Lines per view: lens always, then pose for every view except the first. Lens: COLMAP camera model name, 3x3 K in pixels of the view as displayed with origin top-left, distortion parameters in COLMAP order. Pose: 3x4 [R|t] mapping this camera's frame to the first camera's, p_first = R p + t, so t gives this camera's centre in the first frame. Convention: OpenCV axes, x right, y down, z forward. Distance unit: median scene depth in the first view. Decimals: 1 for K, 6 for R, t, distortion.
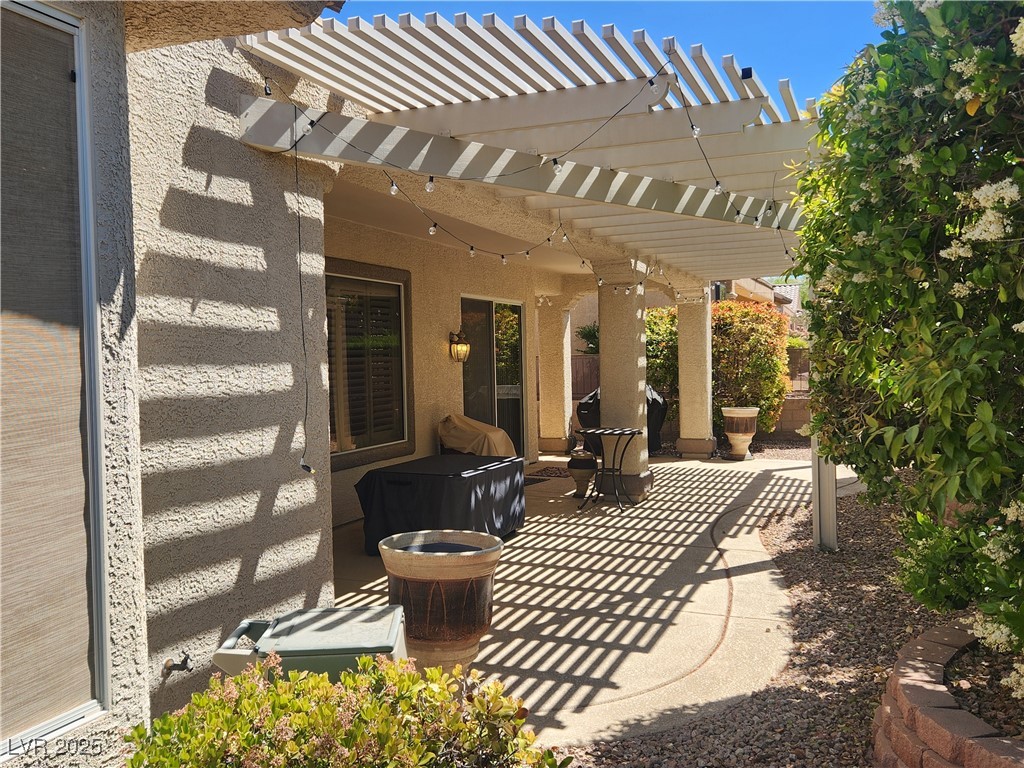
lens RADIAL K [[942.7, 0, 512.0], [0, 942.7, 384.0], [0, 0, 1]] dist [0.033604, -0.000402]
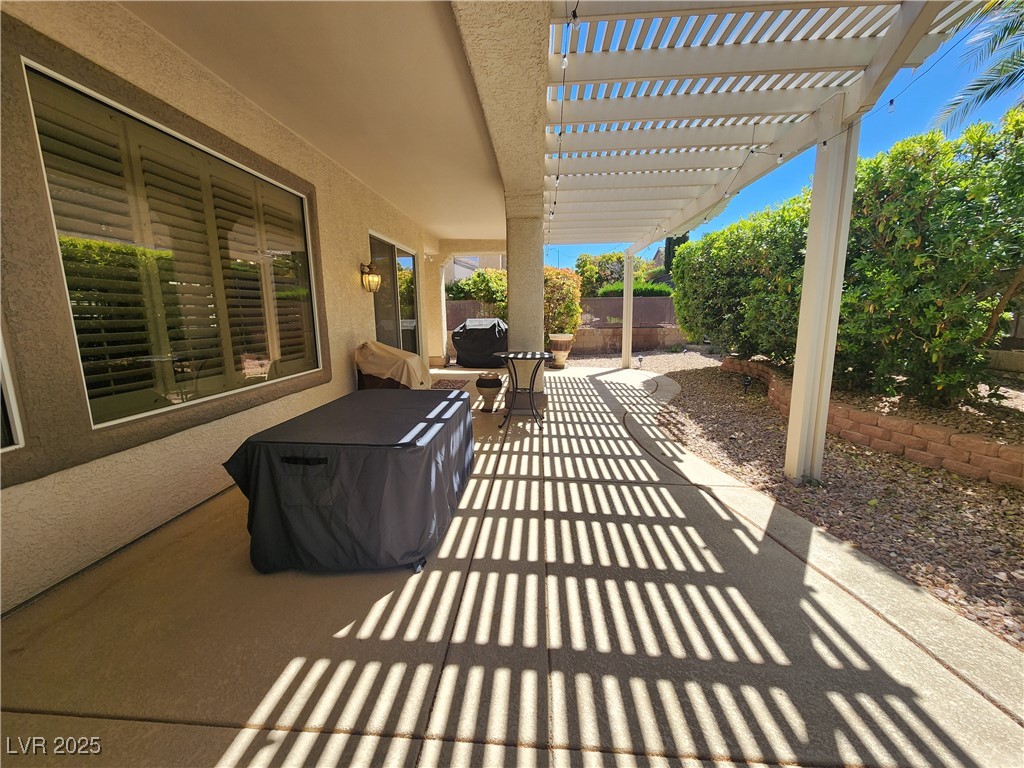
lens RADIAL K [[418.7, 0, 513.7], [0, 418.7, 382.9], [0, 0, 1]] dist [0.000637, -0.000304]
pose [[0.953350, -0.040855, 0.299089, -0.075776], [-0.000040, 0.990782, 0.135465, 0.023373], [-0.301867, -0.129158, 0.944561, 0.764982]]
